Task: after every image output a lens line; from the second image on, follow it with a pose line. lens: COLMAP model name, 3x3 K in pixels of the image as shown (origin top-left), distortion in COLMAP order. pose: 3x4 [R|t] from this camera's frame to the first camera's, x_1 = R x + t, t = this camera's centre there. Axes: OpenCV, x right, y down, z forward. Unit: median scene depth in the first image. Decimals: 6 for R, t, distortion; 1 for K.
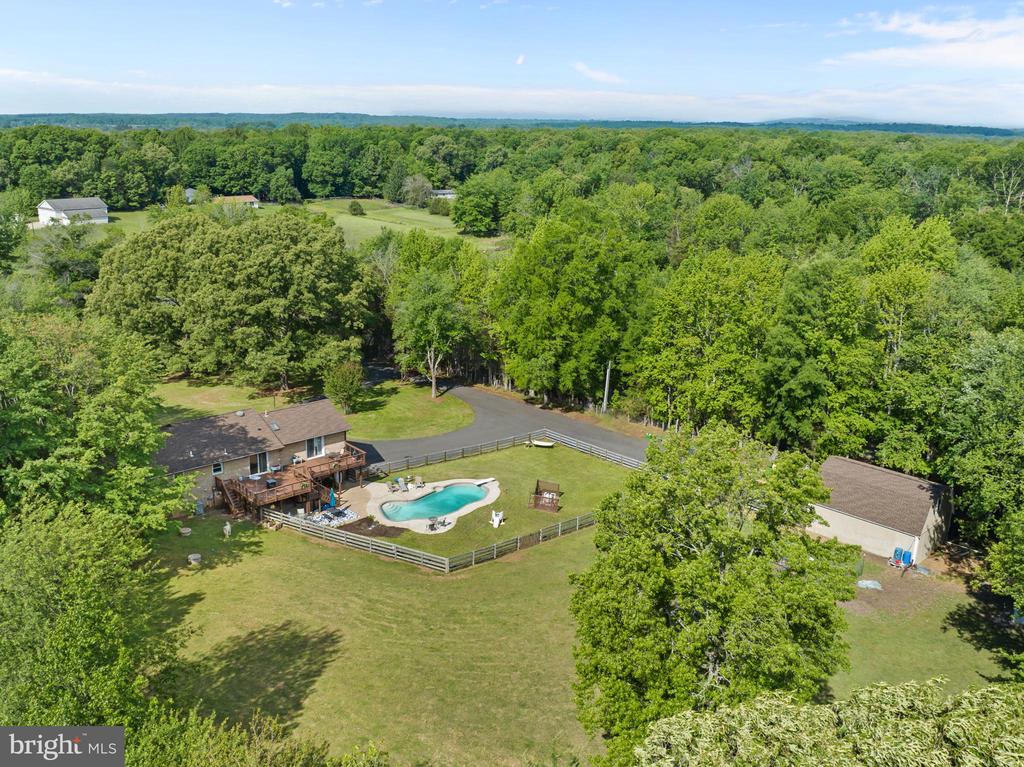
lens RADIAL K [[848.9, 0, 512.0], [0, 848.9, 383.5], [0, 0, 1]] dist [-0.053907, 0.002591]
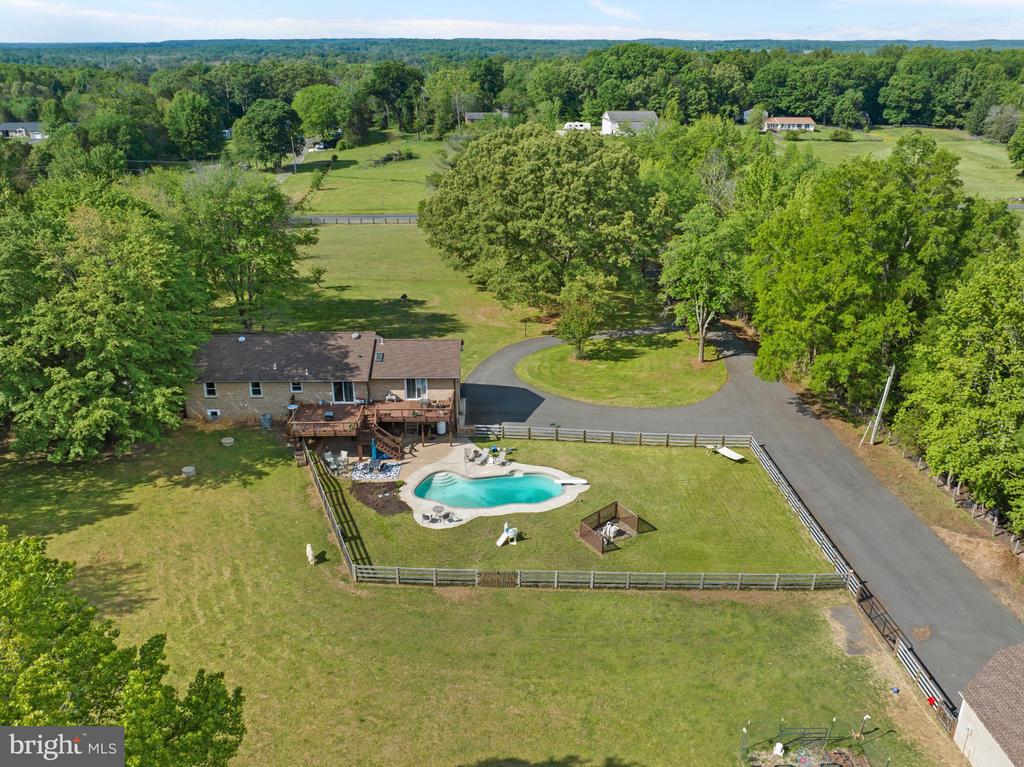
lens RADIAL K [[822.3, 0, 544.8], [0, 822.3, 342.7], [0, 0, 1]] dist [-0.040283, 0.000724]
pose [[0.779729, 0.201012, -0.592973, 0.066887], [-0.172345, 0.979384, 0.105376, -0.015386], [0.601930, 0.020031, 0.798297, 0.068434]]
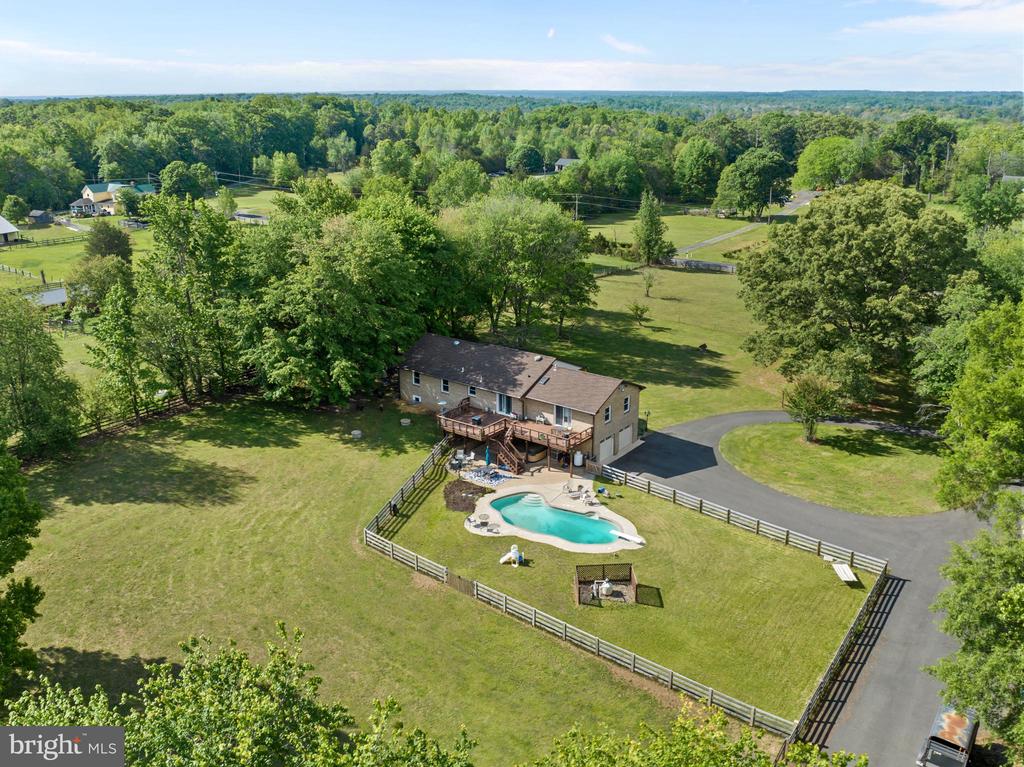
lens RADIAL K [[848.9, 0, 512.0], [0, 848.9, 383.5], [0, 0, 1]] dist [-0.053907, 0.002591]
pose [[0.219113, 0.299226, -0.928684, 0.108356], [-0.277108, 0.931704, 0.234819, -0.028725], [0.935522, 0.205894, 0.287066, 0.118714]]
